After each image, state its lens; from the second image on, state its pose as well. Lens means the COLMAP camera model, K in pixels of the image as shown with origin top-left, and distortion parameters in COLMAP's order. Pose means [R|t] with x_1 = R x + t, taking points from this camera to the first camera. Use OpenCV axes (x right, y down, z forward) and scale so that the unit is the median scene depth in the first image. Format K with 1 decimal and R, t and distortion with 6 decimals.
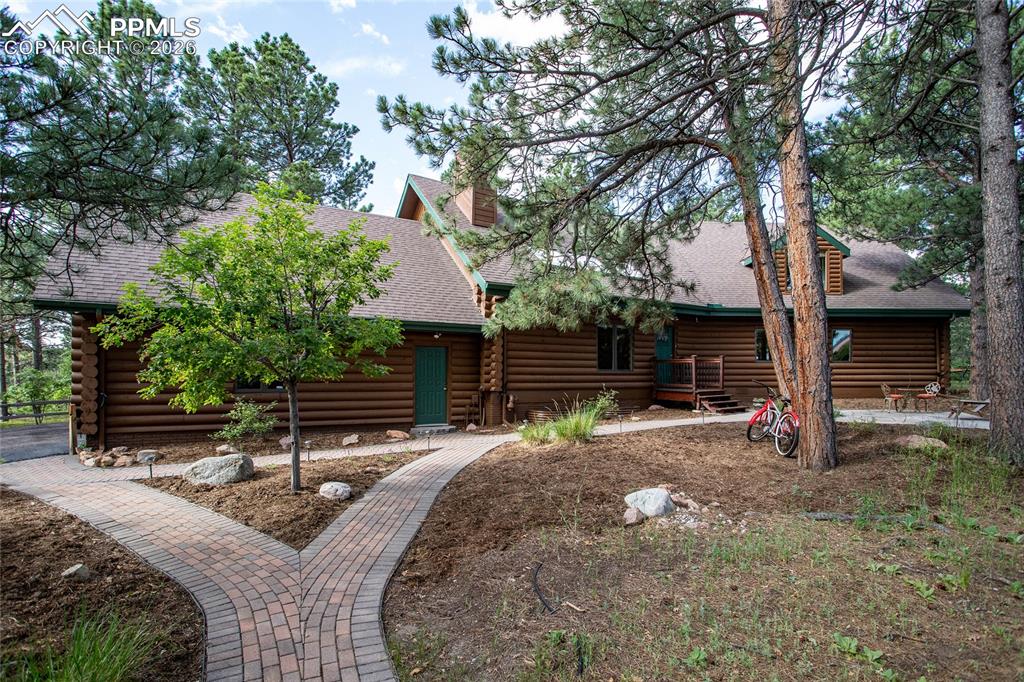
lens RADIAL K [[499.3, 0, 510.6], [0, 499.3, 342.3], [0, 0, 1]] dist [-0.067406, 0.025209]
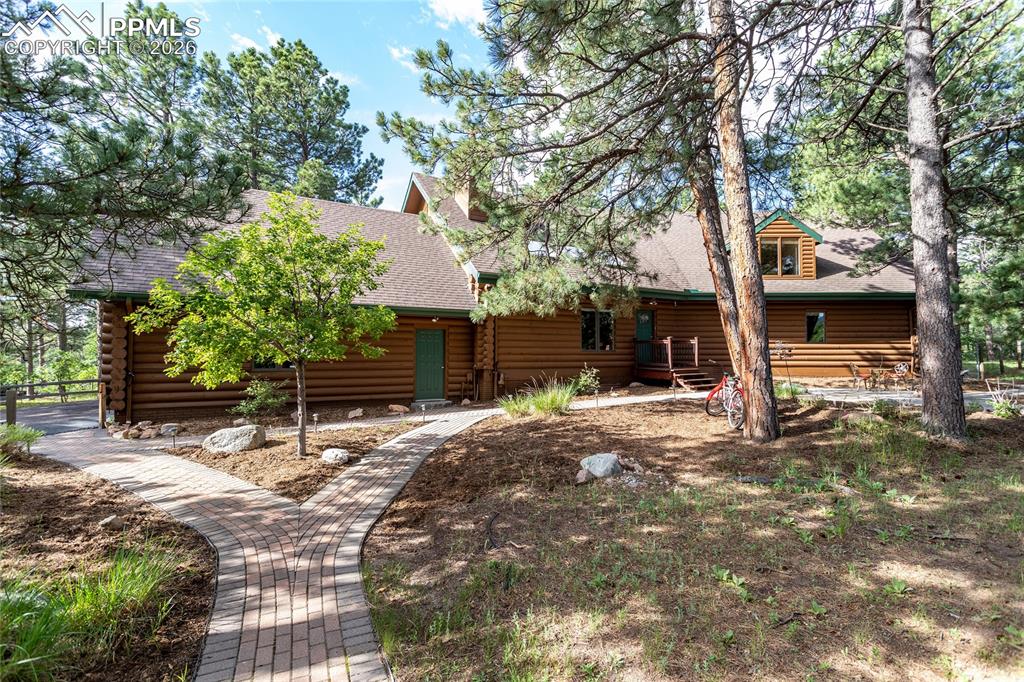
lens RADIAL K [[484.9, 0, 512.9], [0, 484.9, 310.4], [0, 0, 1]] dist [-0.001095, -0.000260]
pose [[0.999667, -0.003341, -0.025573, 0.070618], [0.002723, 0.999704, -0.024170, -0.009970], [0.025646, 0.024092, 0.999381, -0.107173]]
